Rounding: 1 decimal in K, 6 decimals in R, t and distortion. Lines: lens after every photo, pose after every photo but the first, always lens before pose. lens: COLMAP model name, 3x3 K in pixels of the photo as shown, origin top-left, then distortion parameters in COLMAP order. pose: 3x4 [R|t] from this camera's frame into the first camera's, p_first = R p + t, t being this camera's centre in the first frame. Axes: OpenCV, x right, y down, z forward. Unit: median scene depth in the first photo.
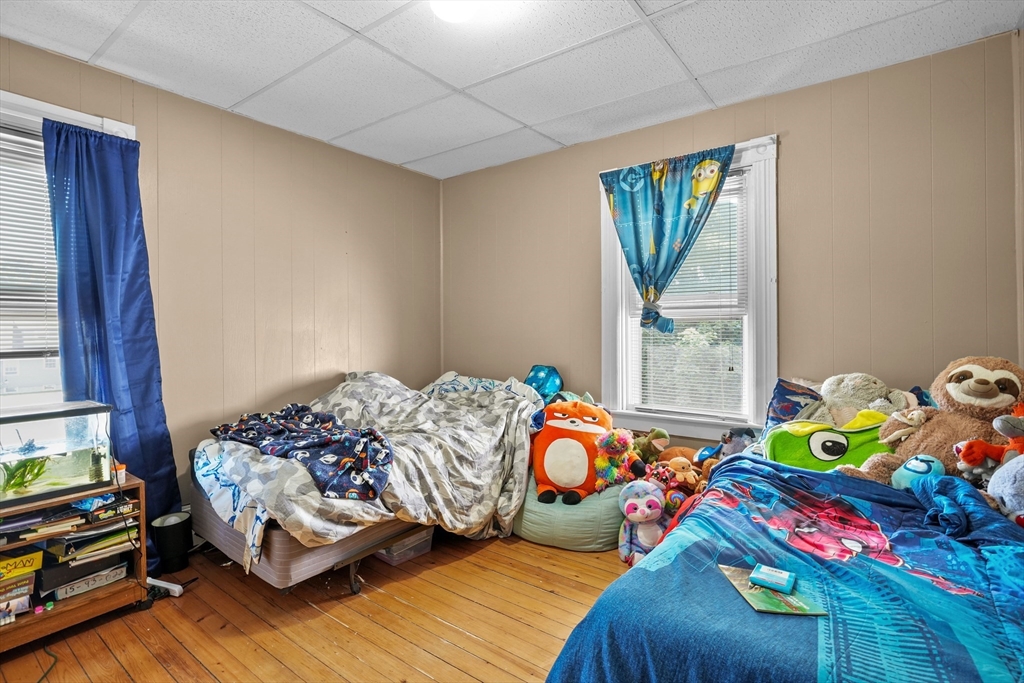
lens RADIAL K [[487.0, 0, 513.7], [0, 487.0, 331.2], [0, 0, 1]] dist [-0.010052, 0.005577]
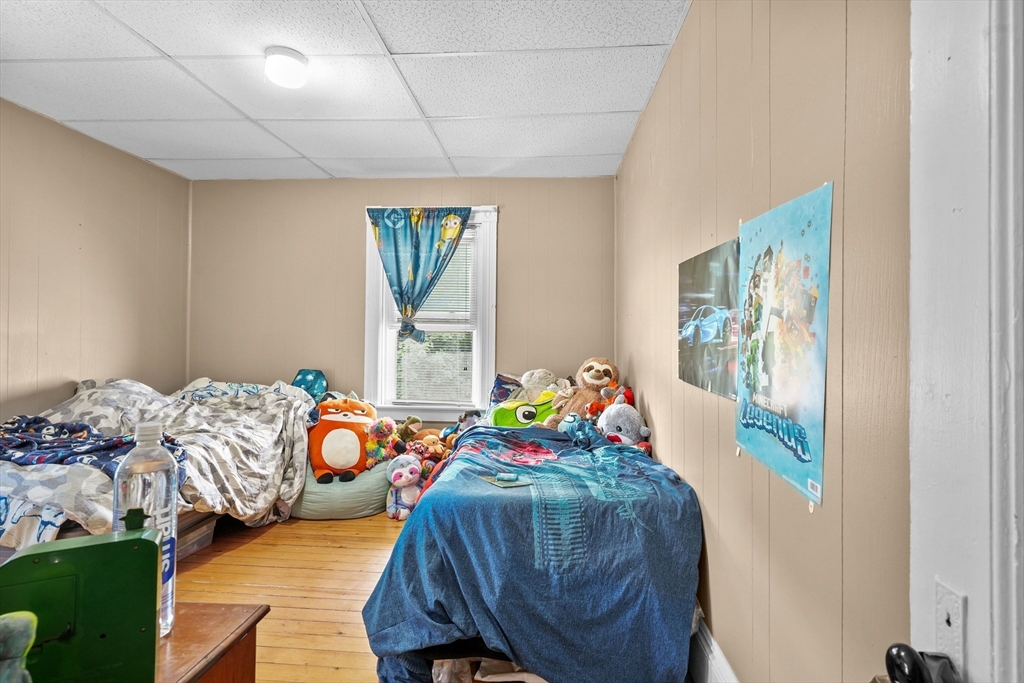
lens RADIAL K [[487.0, 0, 510.5], [0, 487.0, 339.0], [0, 0, 1]] dist [-0.010052, 0.005577]
pose [[0.842399, 0.018752, 0.538528, -0.195404], [-0.017182, 0.999821, -0.007937, 0.002009], [-0.538580, -0.002567, 0.842571, -0.238846]]
